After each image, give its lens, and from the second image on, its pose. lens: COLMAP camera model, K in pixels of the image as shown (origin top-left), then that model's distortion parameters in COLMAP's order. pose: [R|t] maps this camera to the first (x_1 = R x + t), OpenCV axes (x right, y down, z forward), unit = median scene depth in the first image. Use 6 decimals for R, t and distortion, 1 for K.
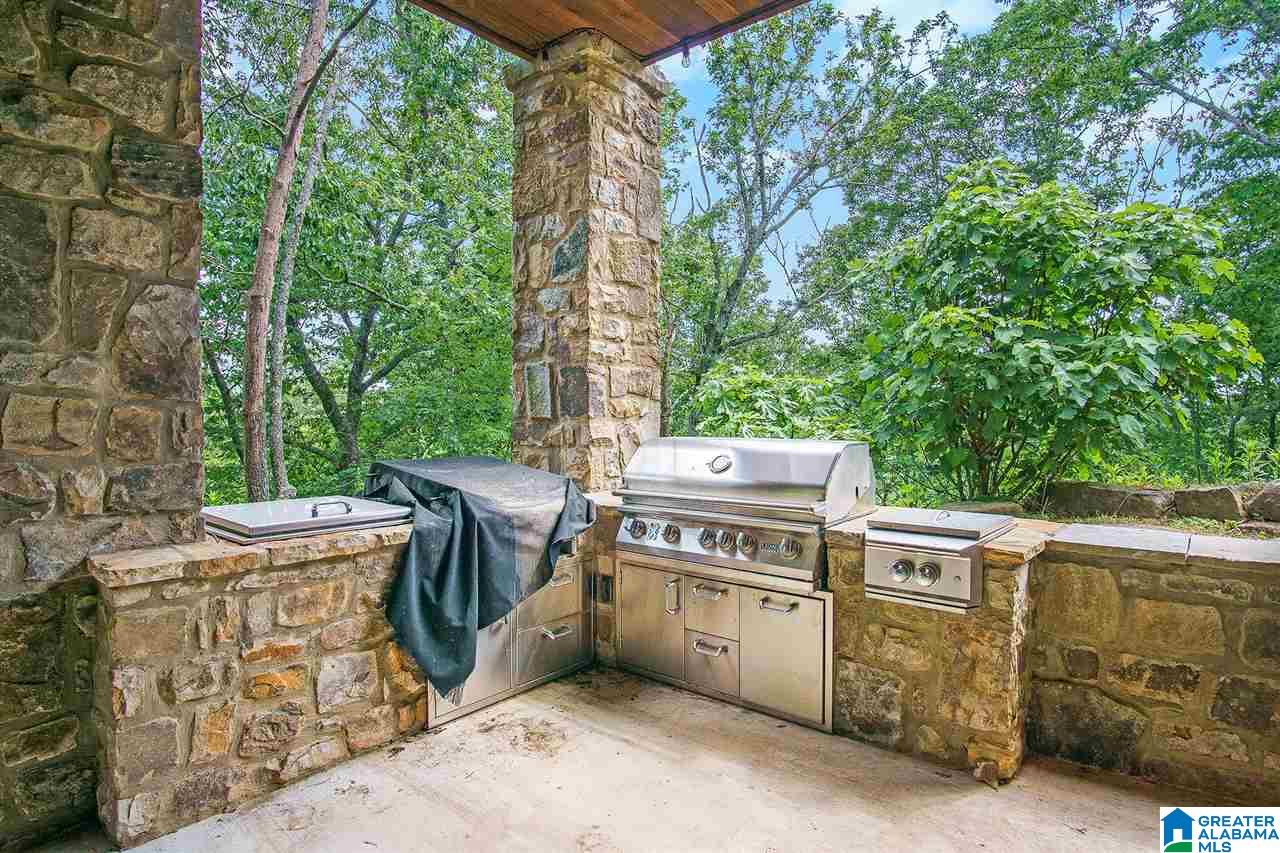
lens RADIAL K [[688.8, 0, 642.5], [0, 688.8, 422.5], [0, 0, 1]] dist [-0.022267, 0.005264]
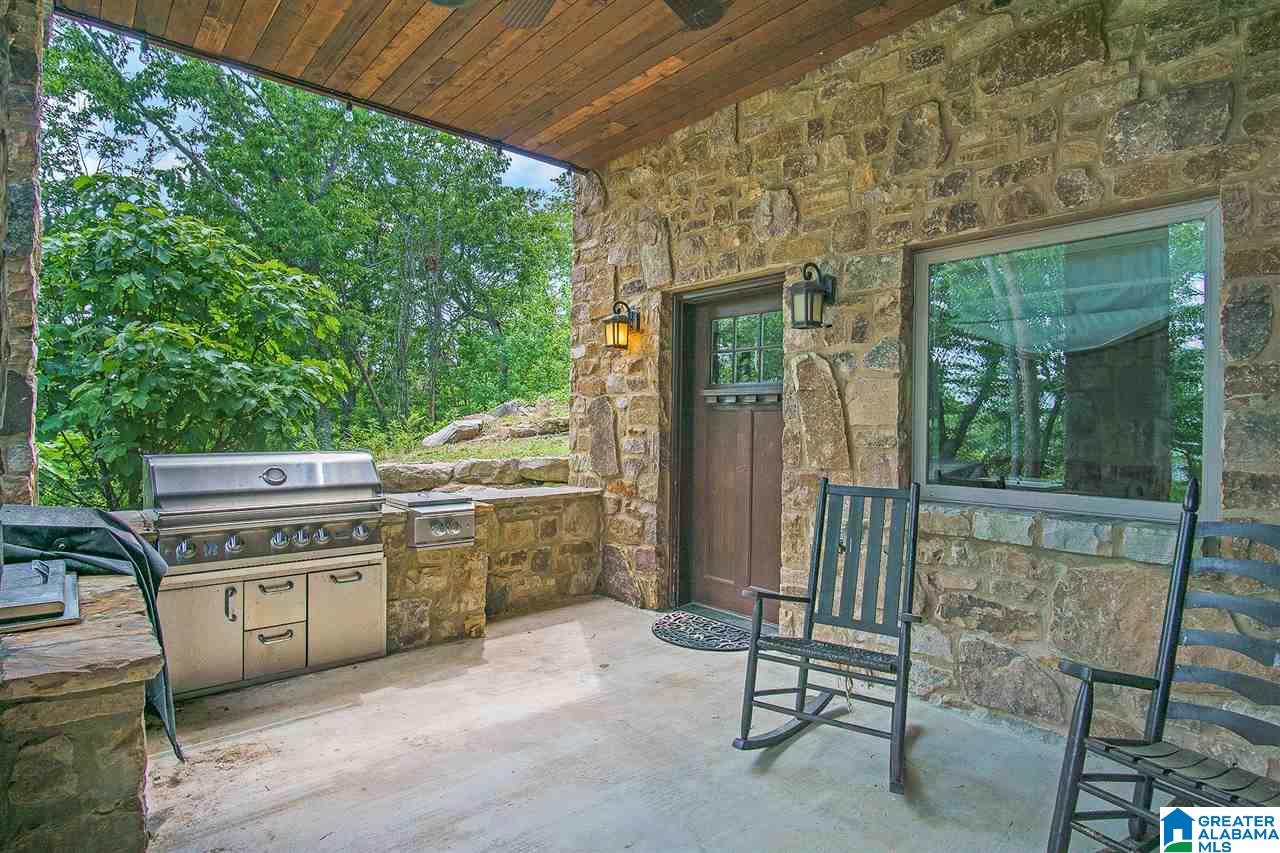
lens RADIAL K [[688.8, 0, 644.0], [0, 688.8, 425.6], [0, 0, 1]] dist [-0.022267, 0.005264]
pose [[0.153716, -0.002827, 0.988111, -1.127225], [0.002865, 0.999993, 0.002415, -0.028982], [-0.988111, 0.002460, 0.153723, 0.268878]]
